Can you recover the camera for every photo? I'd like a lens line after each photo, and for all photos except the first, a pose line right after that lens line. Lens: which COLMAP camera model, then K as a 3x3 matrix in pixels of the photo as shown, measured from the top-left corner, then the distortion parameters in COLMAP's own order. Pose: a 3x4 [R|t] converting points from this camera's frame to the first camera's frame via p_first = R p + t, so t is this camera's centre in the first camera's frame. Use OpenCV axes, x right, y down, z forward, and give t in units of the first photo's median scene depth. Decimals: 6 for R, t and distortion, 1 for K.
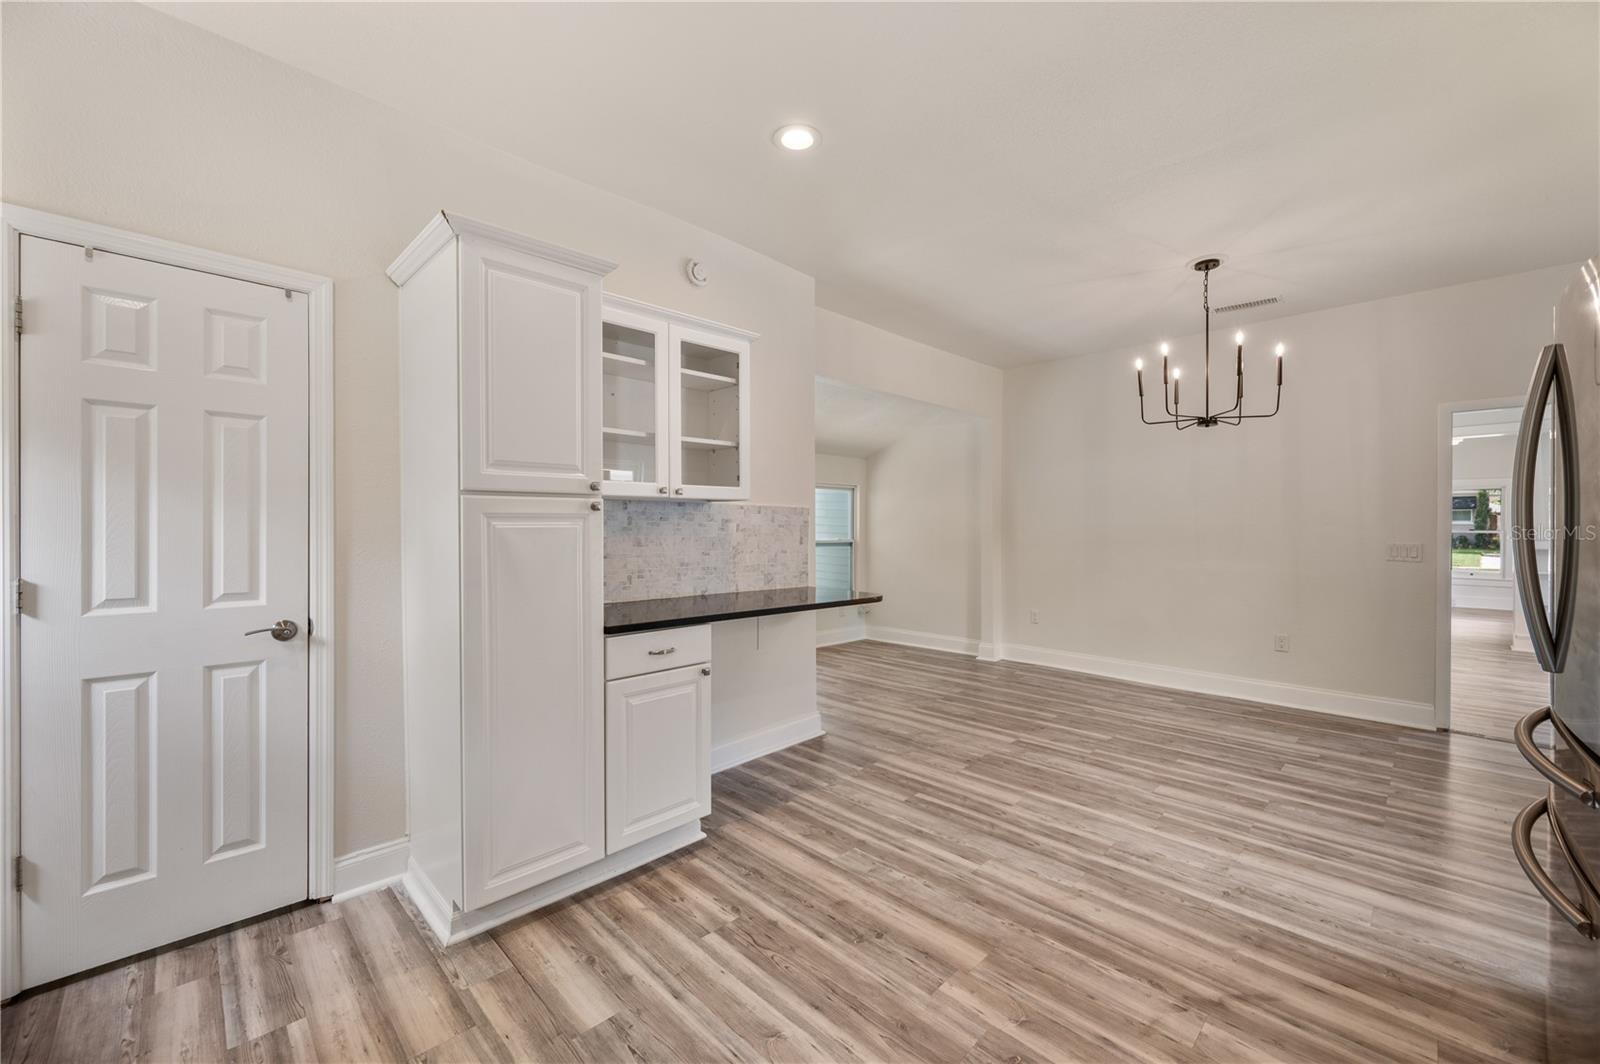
lens RADIAL K [[636.9, 0, 807.2], [0, 636.9, 532.3], [0, 0, 1]] dist [-0.004186, 0.000516]
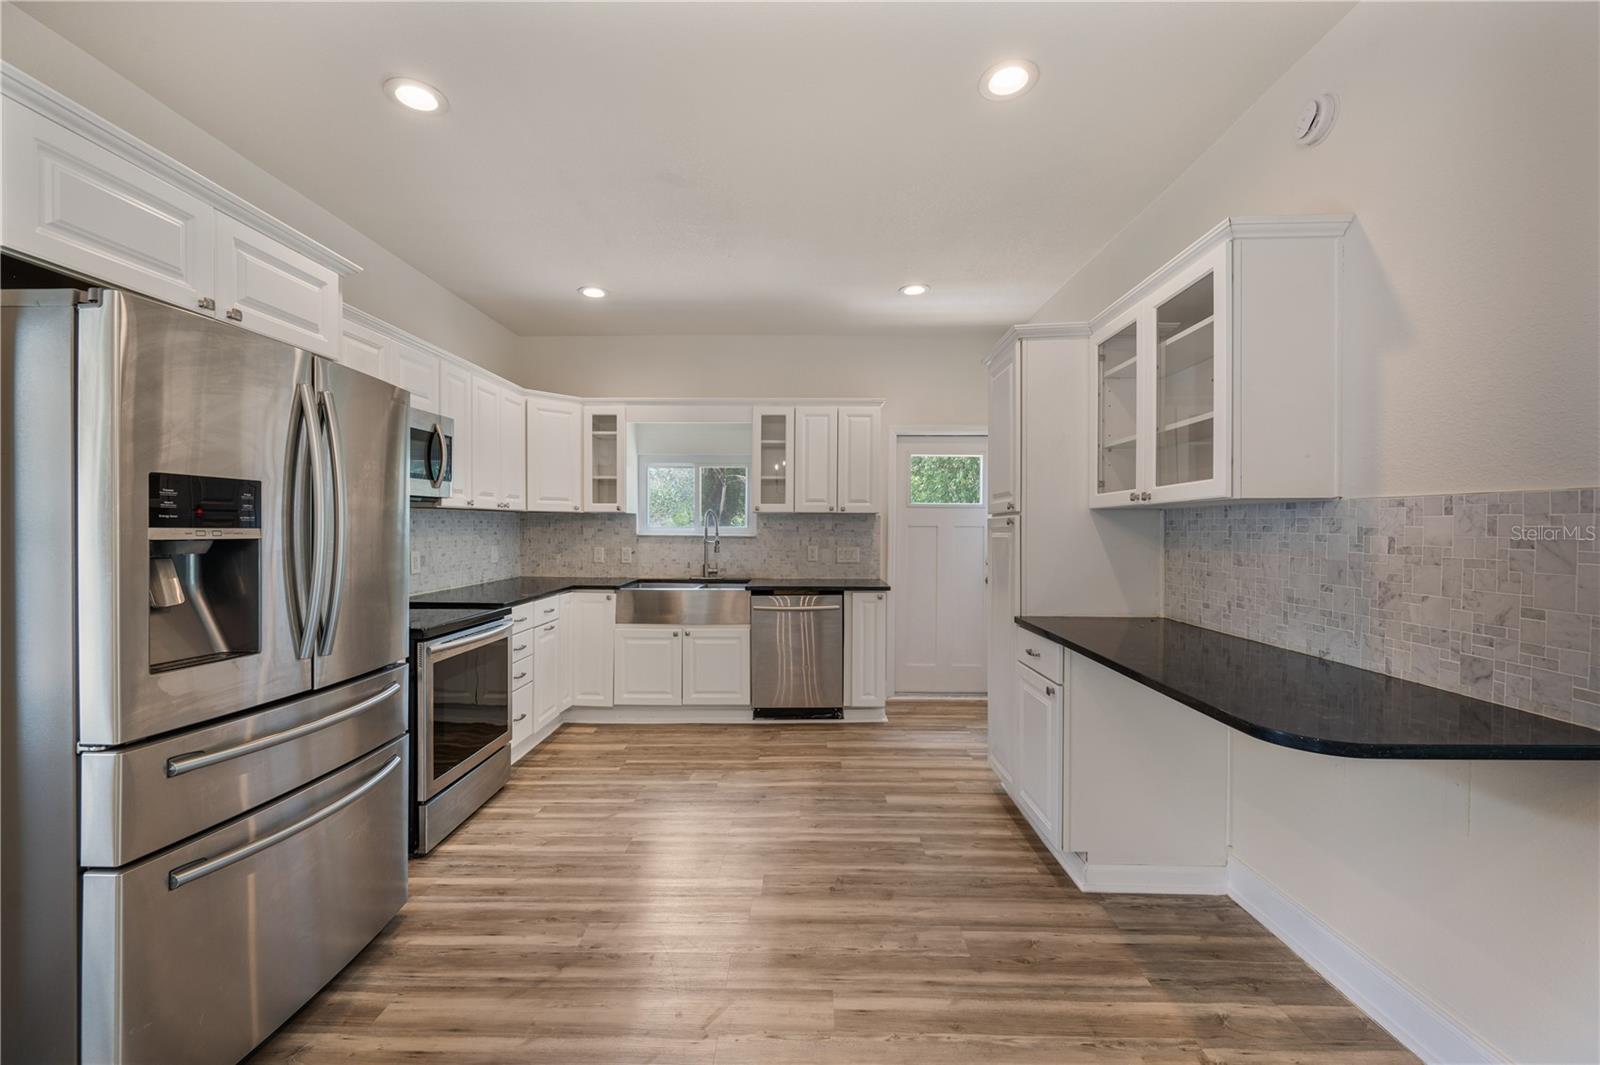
lens RADIAL K [[636.9, 0, 805.2], [0, 636.9, 550.1], [0, 0, 1]] dist [-0.004186, 0.000516]
pose [[-0.713677, 0.018535, -0.700229, 0.637606], [-0.011958, 0.999182, 0.038636, -0.019441], [0.700372, 0.035947, -0.712872, 1.186572]]
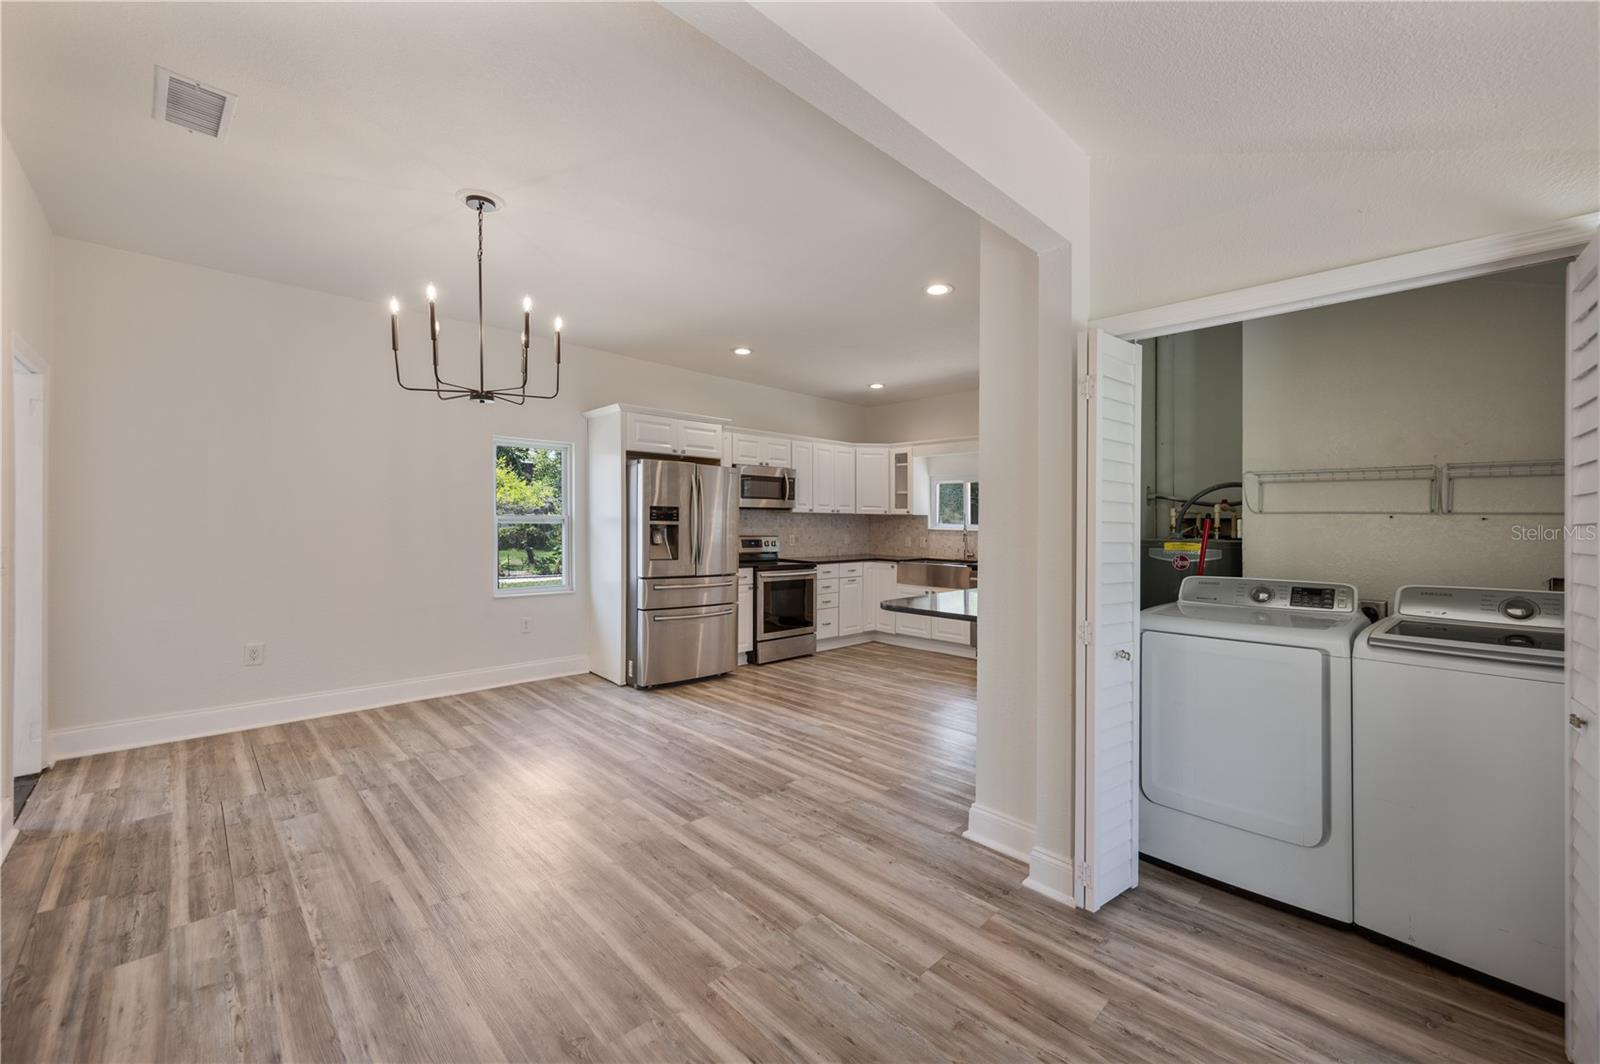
lens RADIAL K [[636.9, 0, 807.8], [0, 636.9, 537.0], [0, 0, 1]] dist [-0.004186, 0.000516]
pose [[-0.999863, -0.014592, 0.007754, 0.251616], [-0.014358, 0.999463, 0.029439, -0.024998], [-0.008180, 0.029324, -0.999537, 2.182379]]
